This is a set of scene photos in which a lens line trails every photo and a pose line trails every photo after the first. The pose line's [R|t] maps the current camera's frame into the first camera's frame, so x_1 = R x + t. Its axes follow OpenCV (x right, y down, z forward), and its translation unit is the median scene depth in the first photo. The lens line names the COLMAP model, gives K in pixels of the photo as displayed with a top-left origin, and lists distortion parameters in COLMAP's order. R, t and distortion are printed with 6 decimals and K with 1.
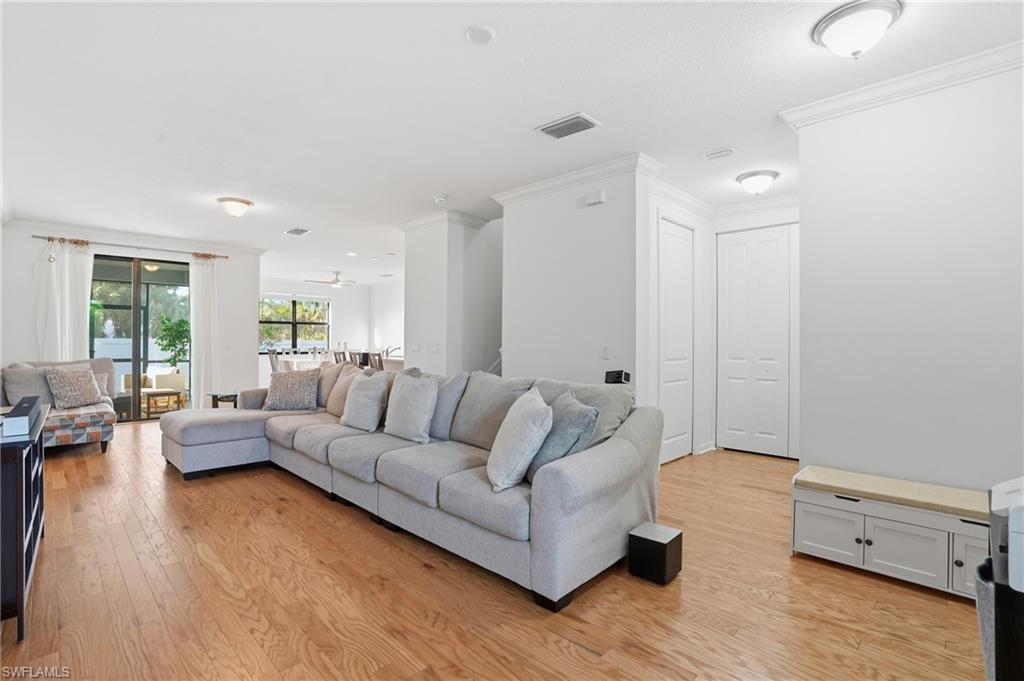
lens RADIAL K [[480.9, 0, 512.0], [0, 480.9, 340.5], [0, 0, 1]] dist [-0.000409, 0.000081]
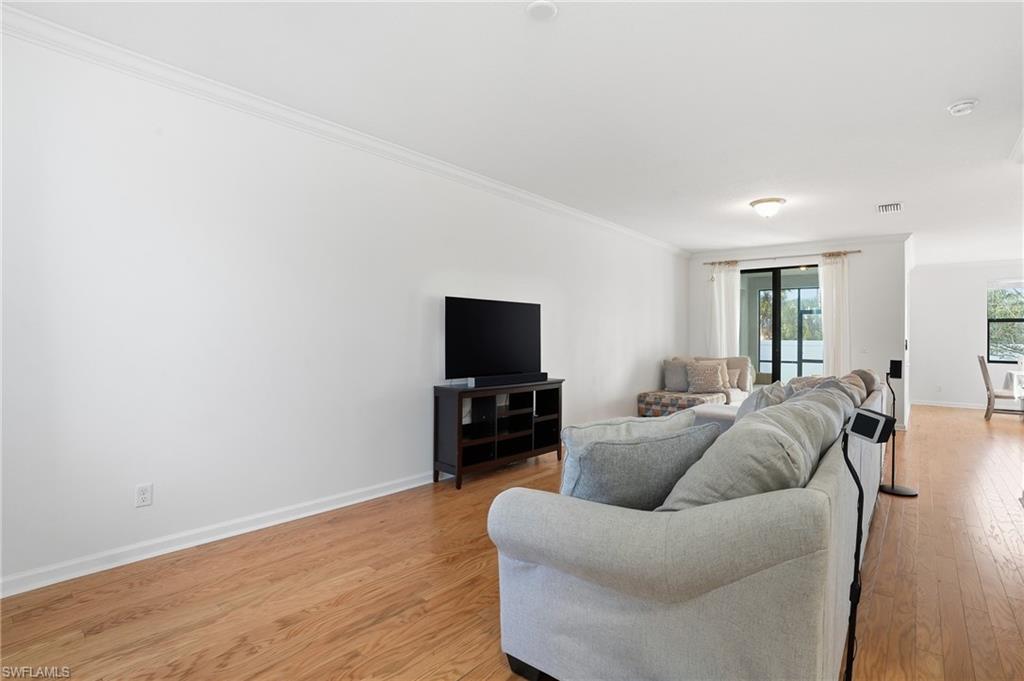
lens RADIAL K [[503.0, 0, 512.0], [0, 503.0, 340.5], [0, 0, 1]] dist [-0.002509, -0.000271]
pose [[0.087490, 0.008845, -0.996126, 0.305189], [-0.016914, 0.999830, 0.007393, -0.003036], [0.996022, 0.016201, 0.087625, 0.293455]]
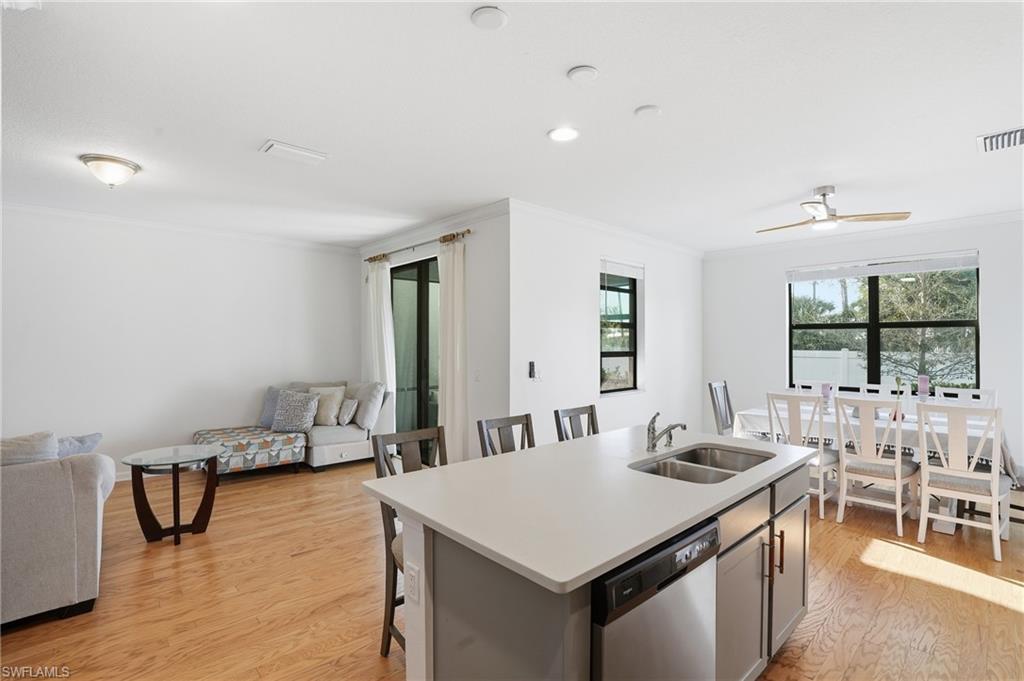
lens RADIAL K [[480.9, 0, 512.0], [0, 480.9, 340.5], [0, 0, 1]] dist [-0.000409, 0.000081]
pose [[-0.035397, -0.007810, -0.999343, 0.014754], [0.001171, 0.999968, -0.007856, -0.032568], [0.999373, -0.001449, -0.035387, 1.153077]]
